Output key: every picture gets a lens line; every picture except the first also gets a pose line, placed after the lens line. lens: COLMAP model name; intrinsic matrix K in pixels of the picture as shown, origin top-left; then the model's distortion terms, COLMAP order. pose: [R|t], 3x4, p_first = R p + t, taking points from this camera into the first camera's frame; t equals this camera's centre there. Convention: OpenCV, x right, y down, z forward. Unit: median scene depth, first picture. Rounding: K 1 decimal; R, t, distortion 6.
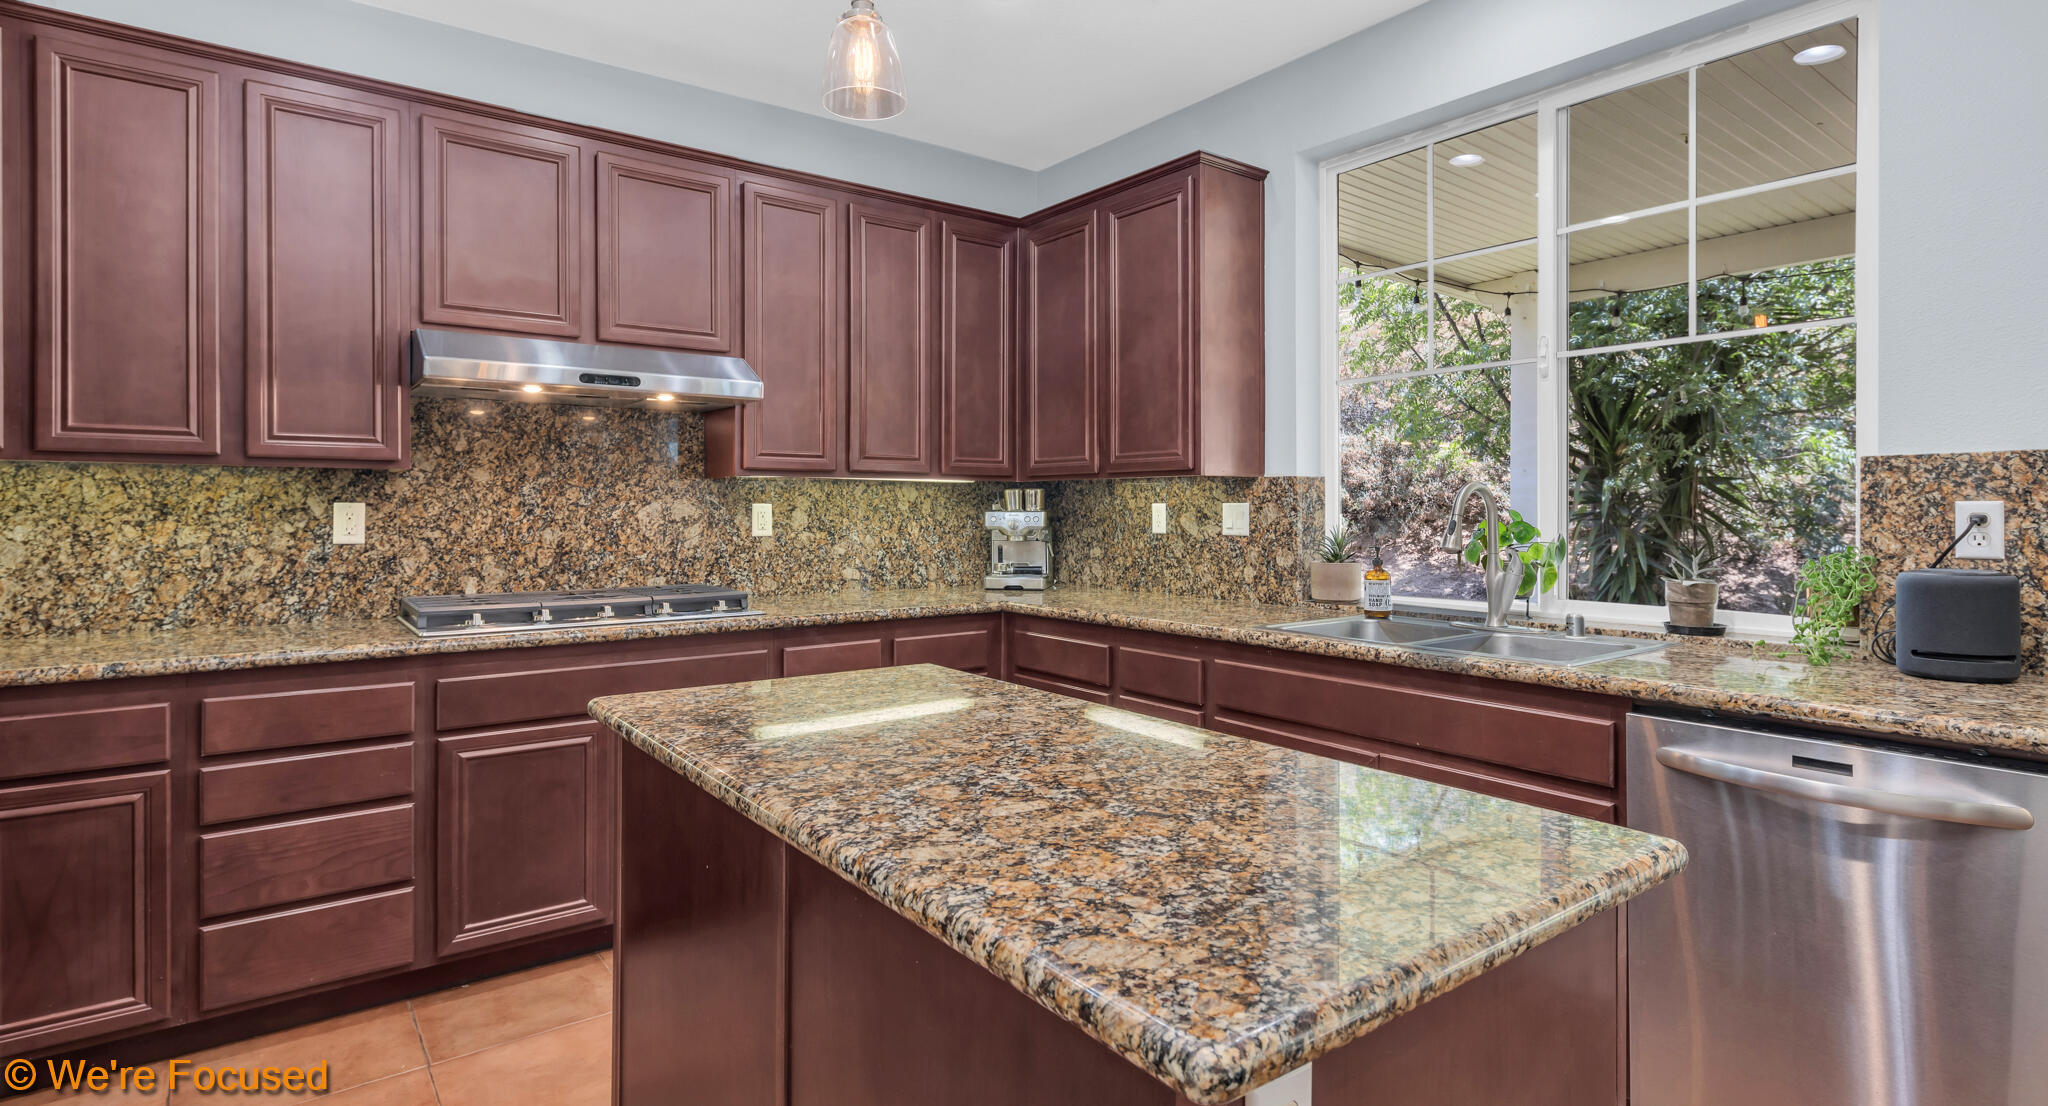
lens RADIAL K [[1012.6, 0, 1041.1], [0, 1012.6, 512.7], [0, 0, 1]] dist [0.020828, 0.000183]
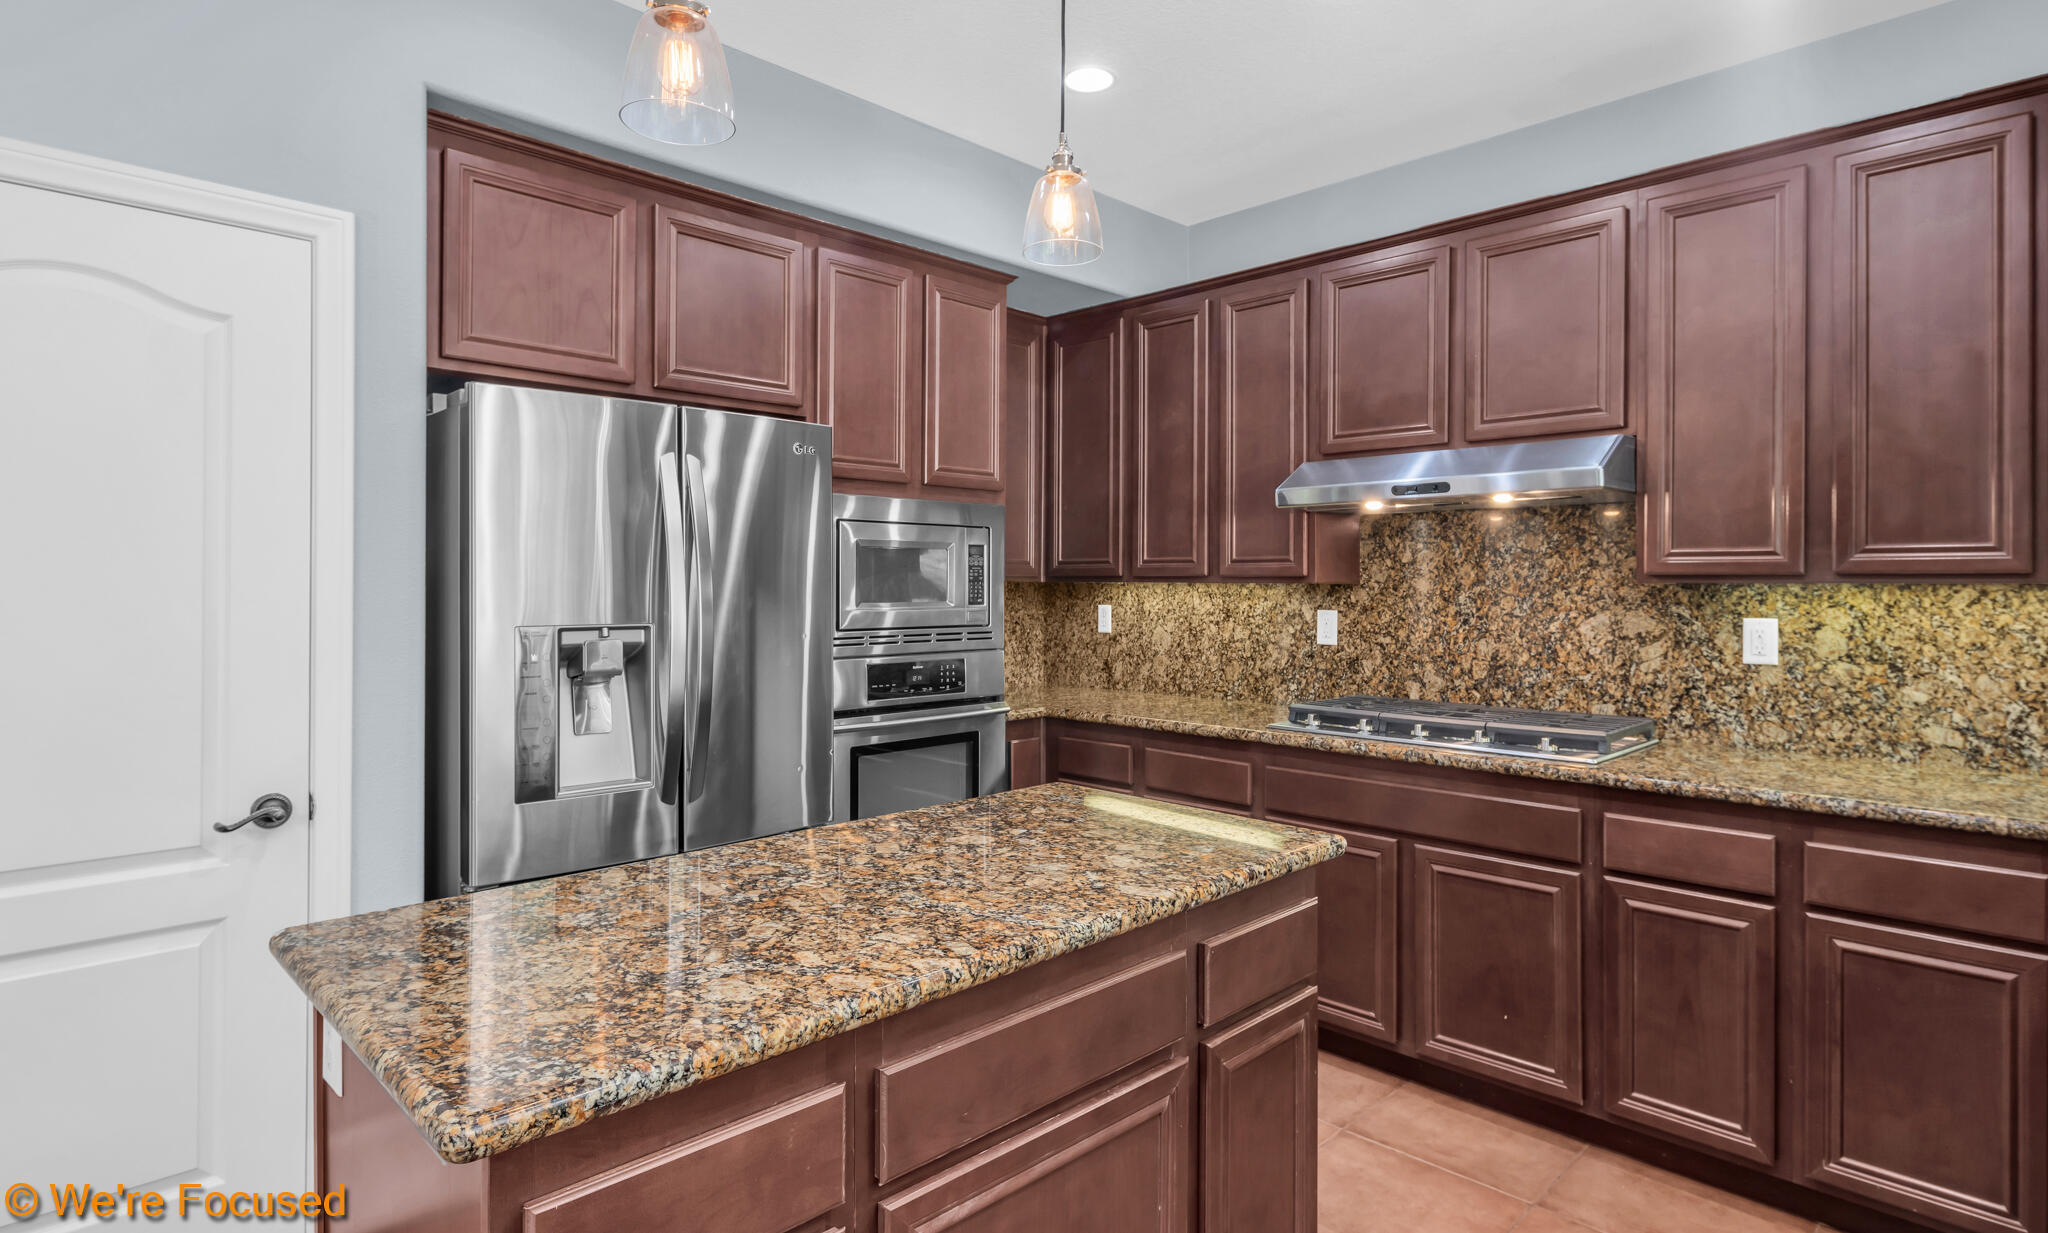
lens RADIAL K [[1069.4, 0, 961.8], [0, 1069.4, 582.4], [0, 0, 1]] dist [-0.000270, -0.000330]
pose [[0.105799, -0.003763, -0.994380, 0.477295], [-0.007420, 0.999962, -0.004574, -0.030833], [0.994360, 0.007863, 0.105767, 0.417287]]
